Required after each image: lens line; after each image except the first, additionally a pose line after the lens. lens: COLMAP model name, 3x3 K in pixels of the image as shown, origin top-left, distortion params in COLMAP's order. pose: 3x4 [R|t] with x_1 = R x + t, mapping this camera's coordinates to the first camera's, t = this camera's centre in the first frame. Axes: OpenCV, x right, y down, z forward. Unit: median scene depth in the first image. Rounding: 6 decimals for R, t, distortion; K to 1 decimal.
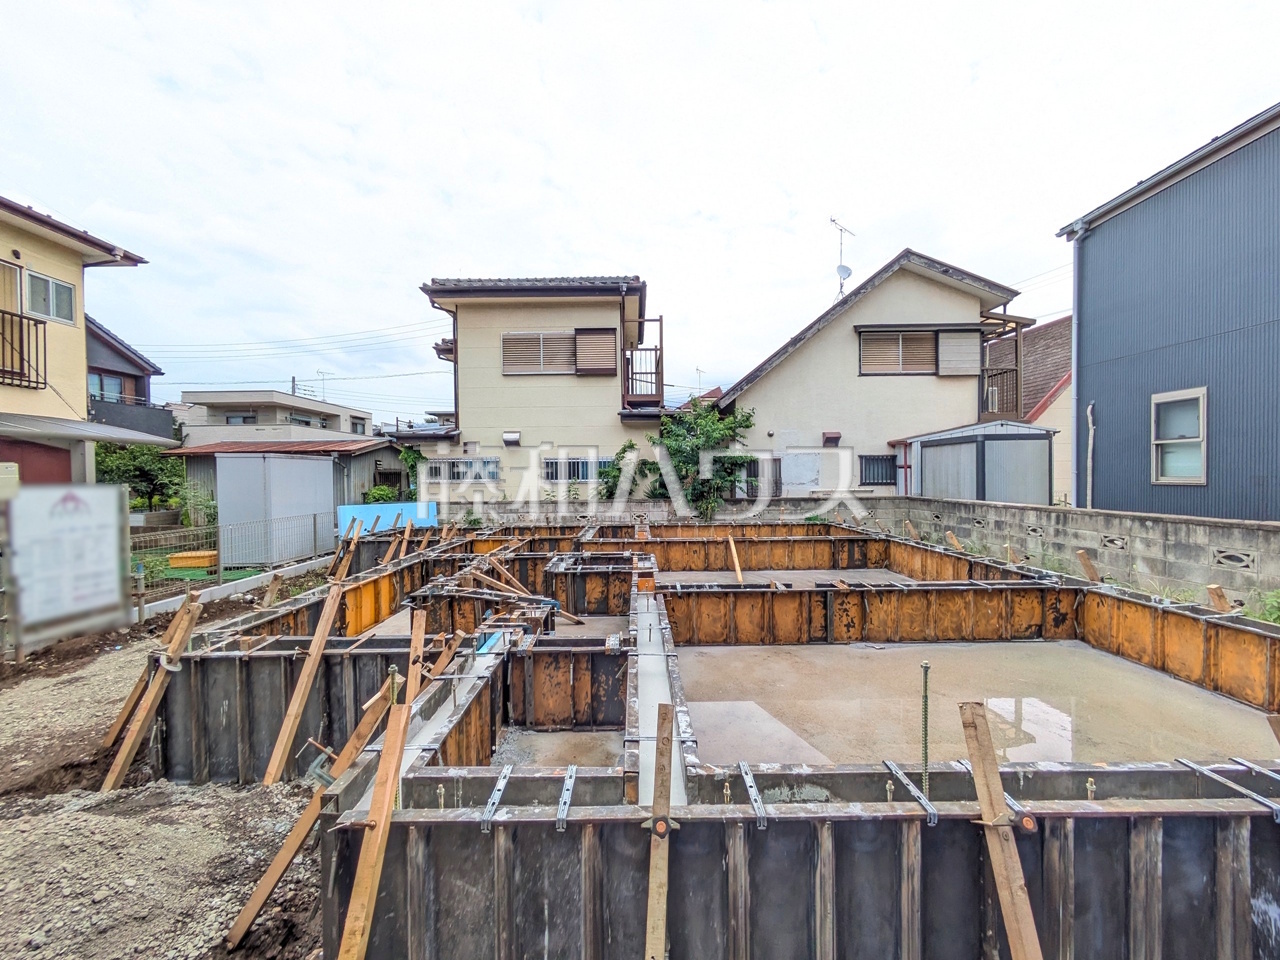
lens RADIAL K [[508.9, 0, 640.0], [0, 508.9, 480.0], [0, 0, 1]] dist [-0.002058, 0.004534]
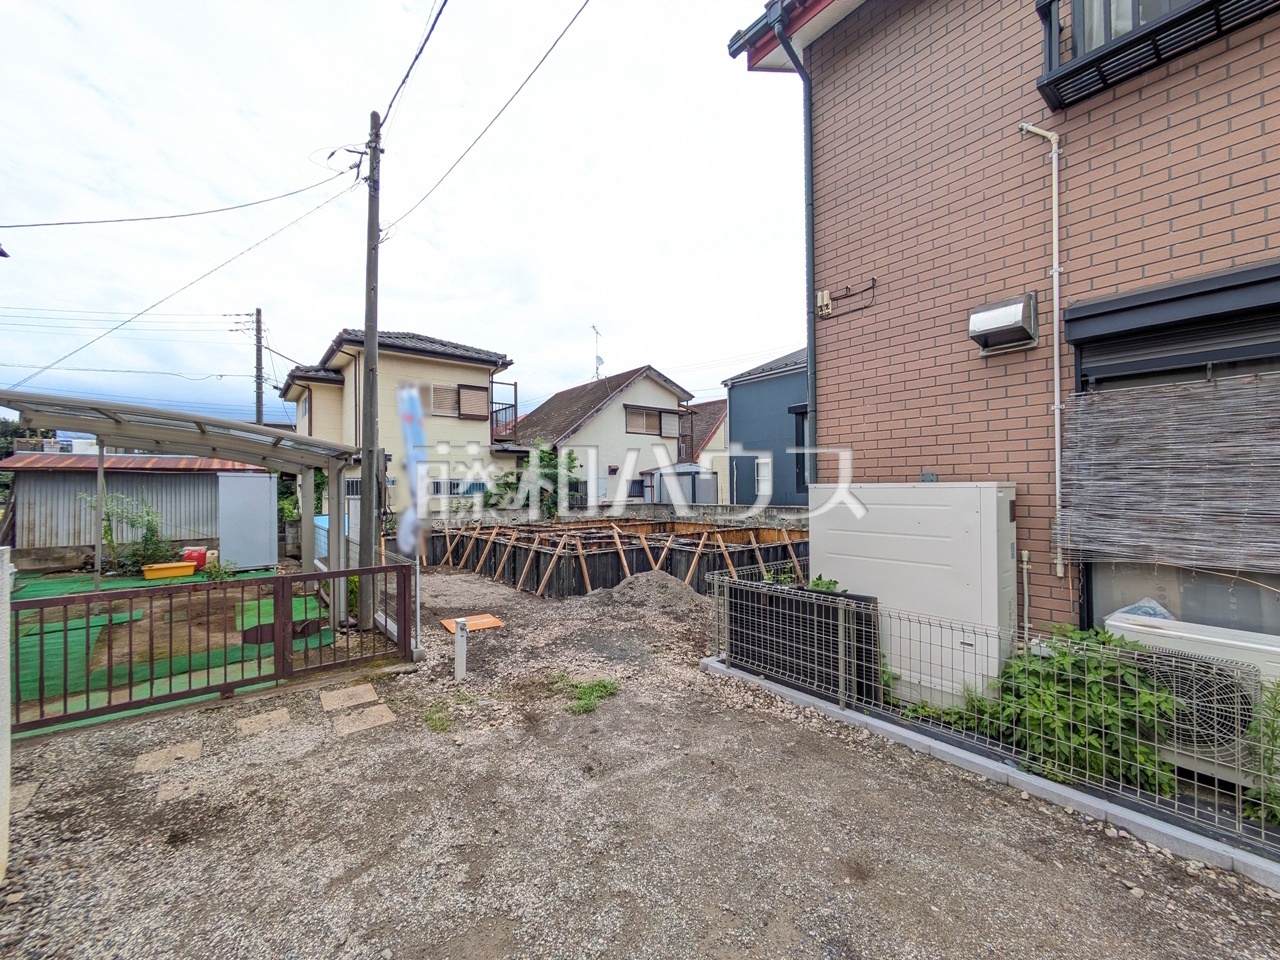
lens RADIAL K [[508.9, 0, 640.0], [0, 508.9, 480.0], [0, 0, 1]] dist [-0.002058, 0.004534]
pose [[0.782566, 0.012504, 0.622442, -0.605578], [0.007262, 0.999547, -0.029209, 0.002754], [-0.622525, 0.027378, 0.782121, -0.366989]]
